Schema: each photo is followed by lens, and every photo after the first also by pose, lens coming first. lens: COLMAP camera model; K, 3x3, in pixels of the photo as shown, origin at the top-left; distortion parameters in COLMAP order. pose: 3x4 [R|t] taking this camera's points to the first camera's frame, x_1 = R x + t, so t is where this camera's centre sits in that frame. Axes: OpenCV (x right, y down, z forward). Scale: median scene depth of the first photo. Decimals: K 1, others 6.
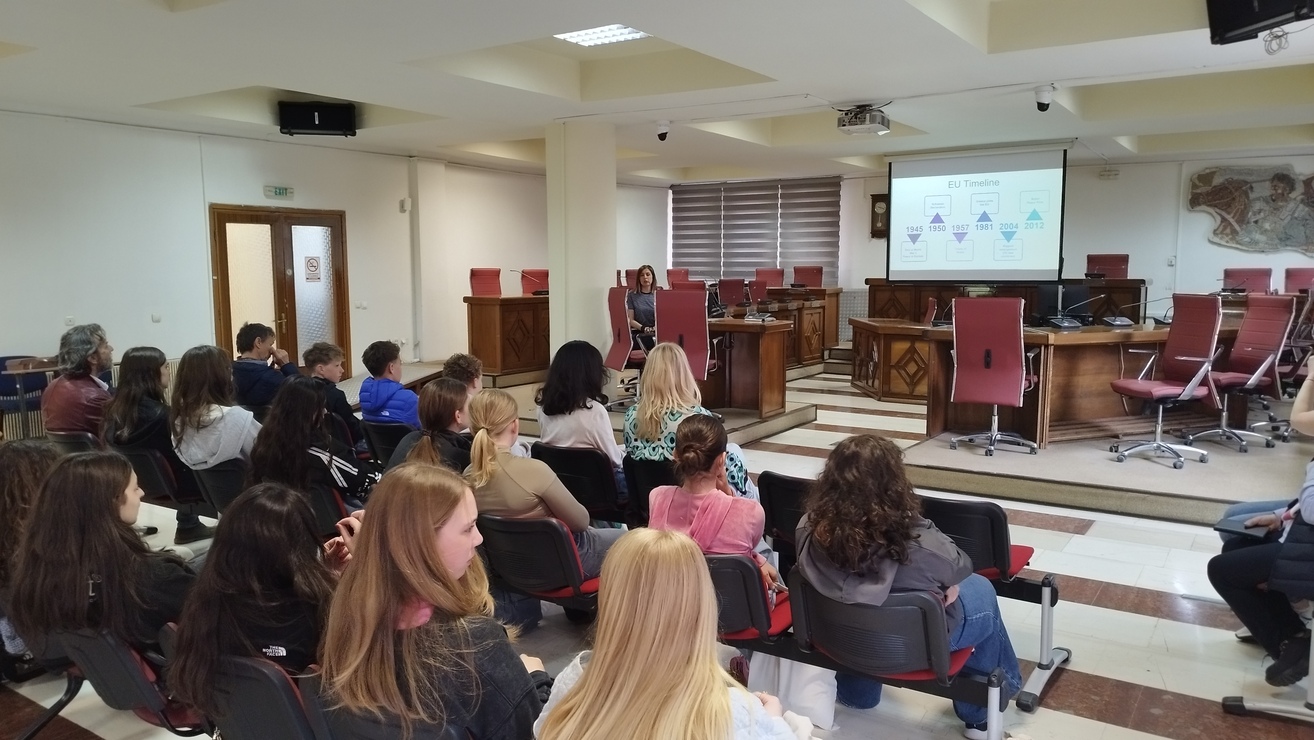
lens RADIAL K [[959.2, 0, 674.9], [0, 959.2, 370.4], [0, 0, 1]] dist [0.021490, -0.008081]
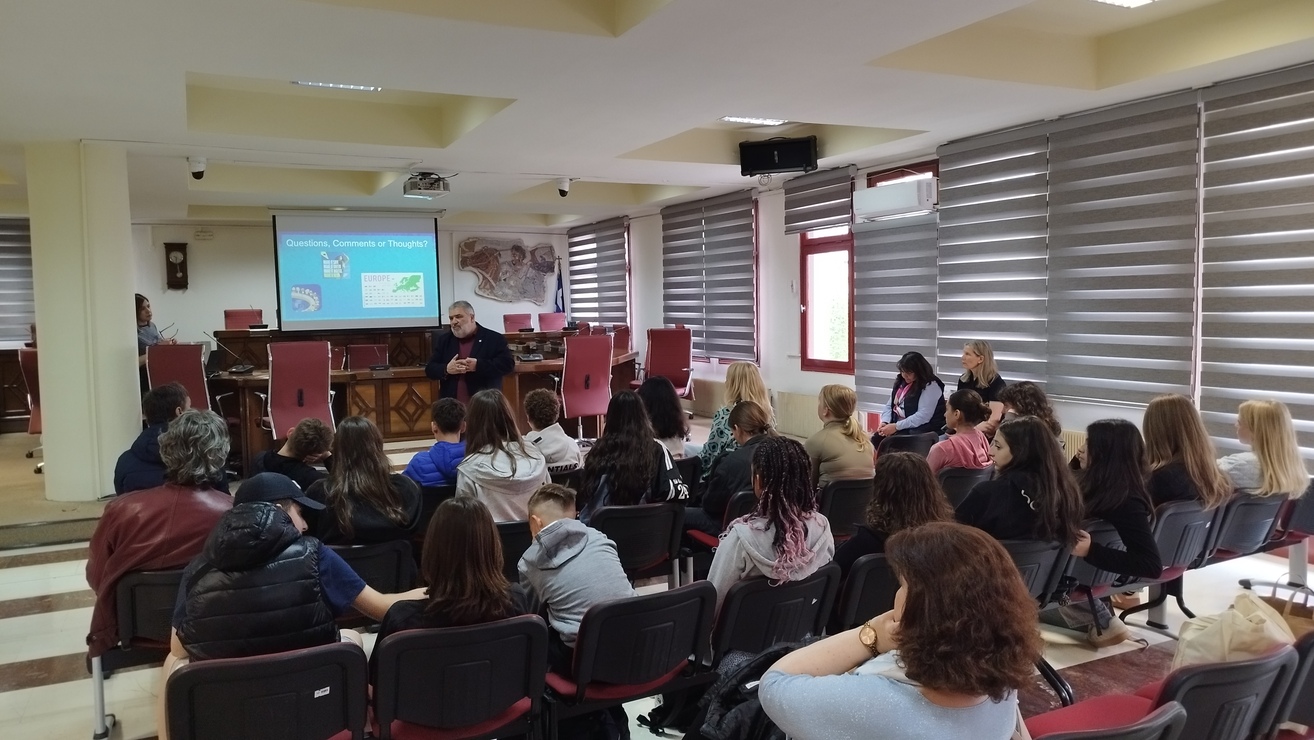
lens RADIAL K [[944.1, 0, 669.1], [0, 944.1, 369.1], [0, 0, 1]] dist [0.048815, -0.068775]
pose [[0.506908, -0.066650, 0.859419, -0.439517], [0.113589, 0.993477, 0.010049, -0.017956], [-0.854483, 0.092527, 0.511173, 0.145891]]
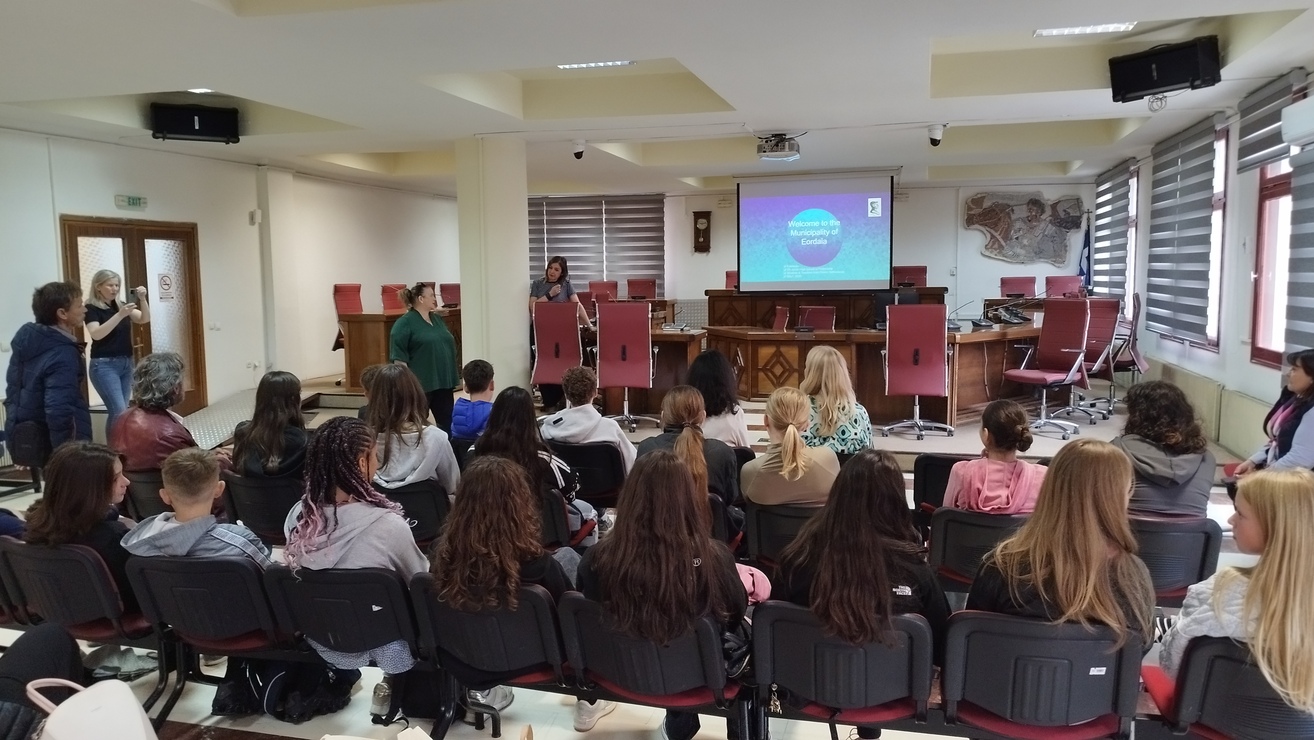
lens RADIAL K [[957.6, 0, 682.2], [0, 957.6, 370.4], [0, 0, 1]] dist [0.056274, -0.068318]
pose [[0.948429, -0.040420, 0.314403, -0.188436], [0.044147, 0.999014, -0.004740, -0.001580], [-0.313901, 0.018375, 0.949278, -0.011298]]
